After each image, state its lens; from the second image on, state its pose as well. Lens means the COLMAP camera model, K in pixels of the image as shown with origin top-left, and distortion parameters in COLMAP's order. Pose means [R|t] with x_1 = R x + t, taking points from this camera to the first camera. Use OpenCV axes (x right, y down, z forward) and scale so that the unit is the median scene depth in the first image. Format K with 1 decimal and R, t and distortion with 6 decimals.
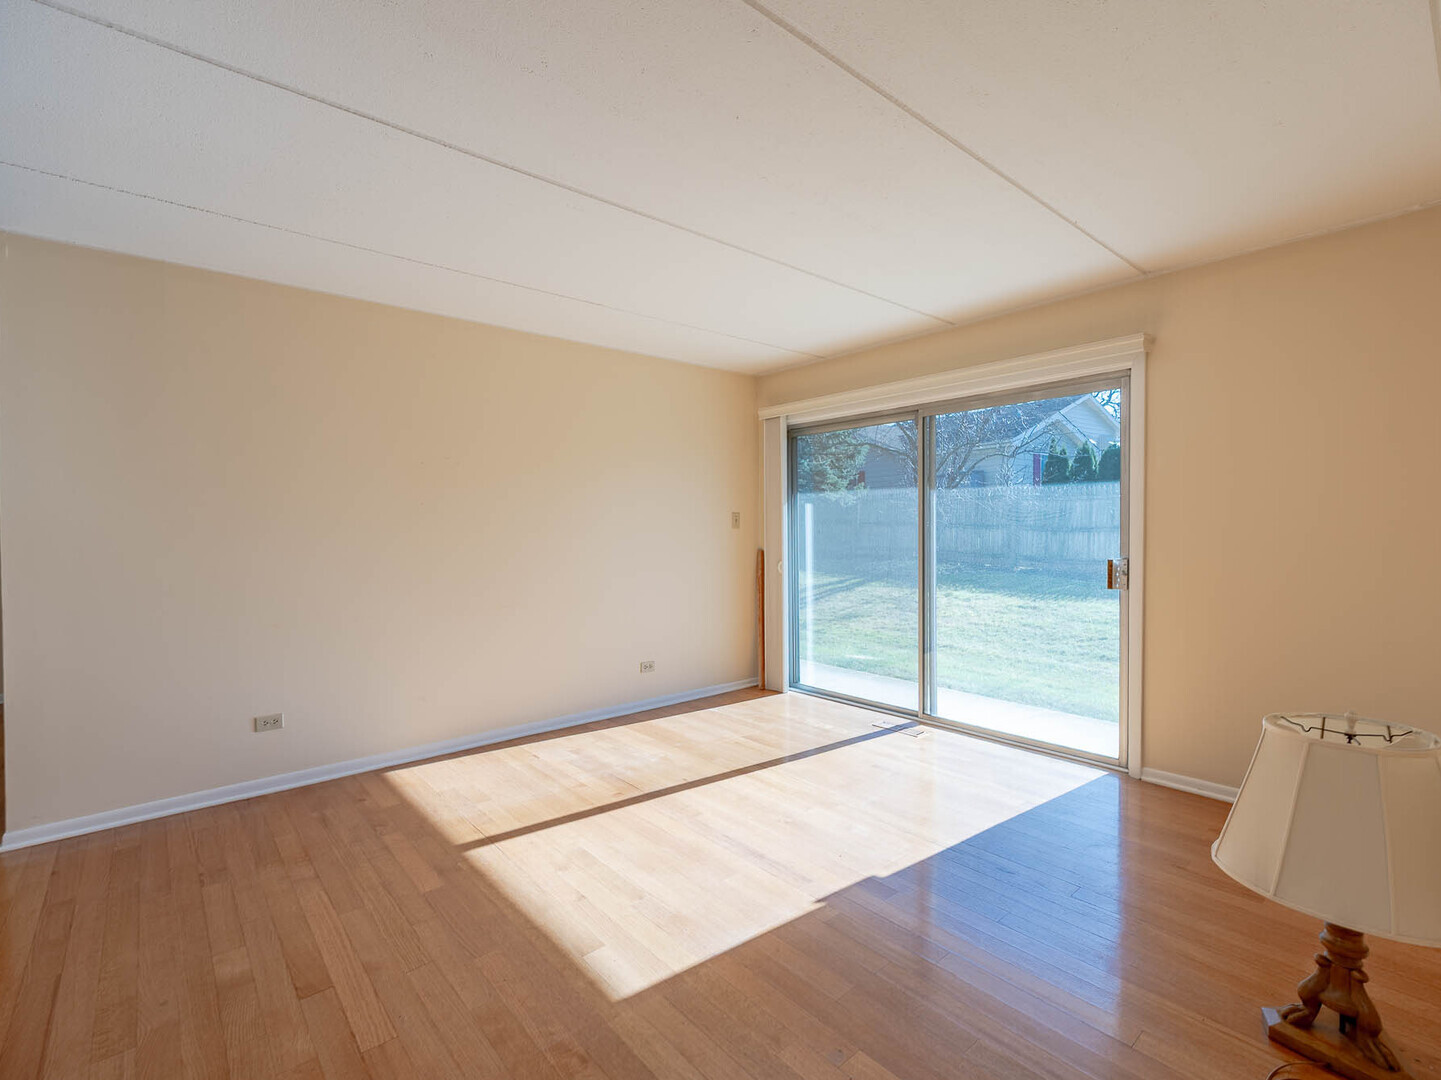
lens RADIAL K [[660.9, 0, 720.5], [0, 660.9, 540.0], [0, 0, 1]] dist [-0.001002, 0.000013]
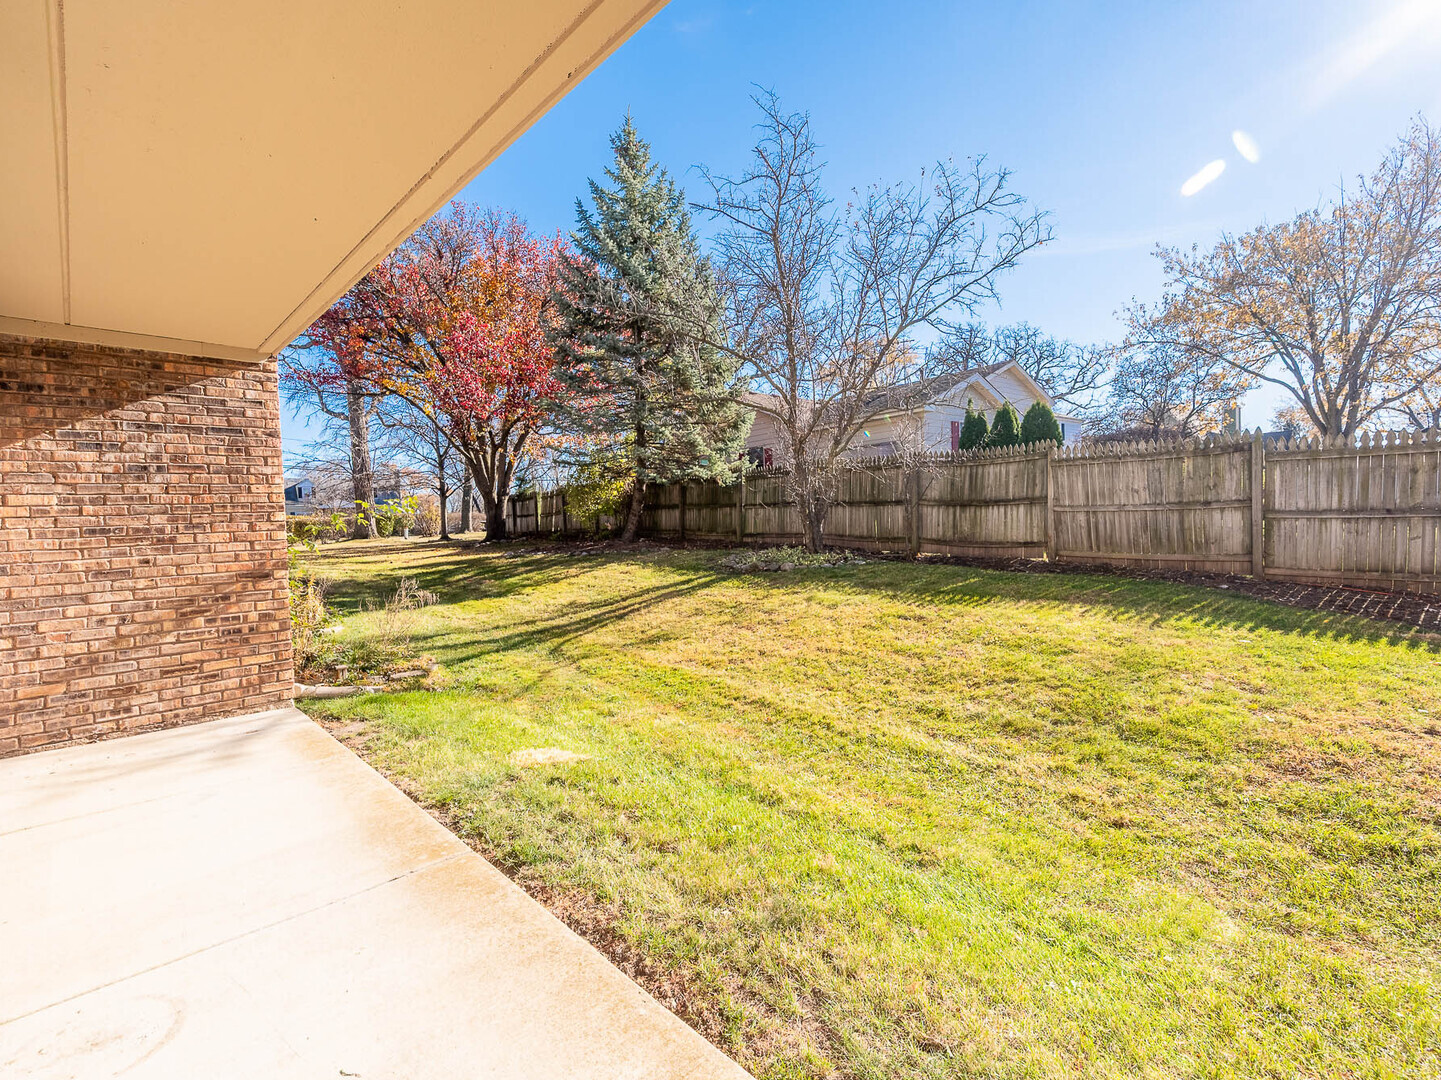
lens RADIAL K [[660.9, 0, 720.5], [0, 660.9, 540.0], [0, 0, 1]] dist [-0.001002, 0.000013]
pose [[0.996425, -0.032098, 0.078150, 0.163187], [0.030949, 0.999395, 0.015866, 0.005355], [-0.078612, -0.013391, 0.996815, 0.255980]]
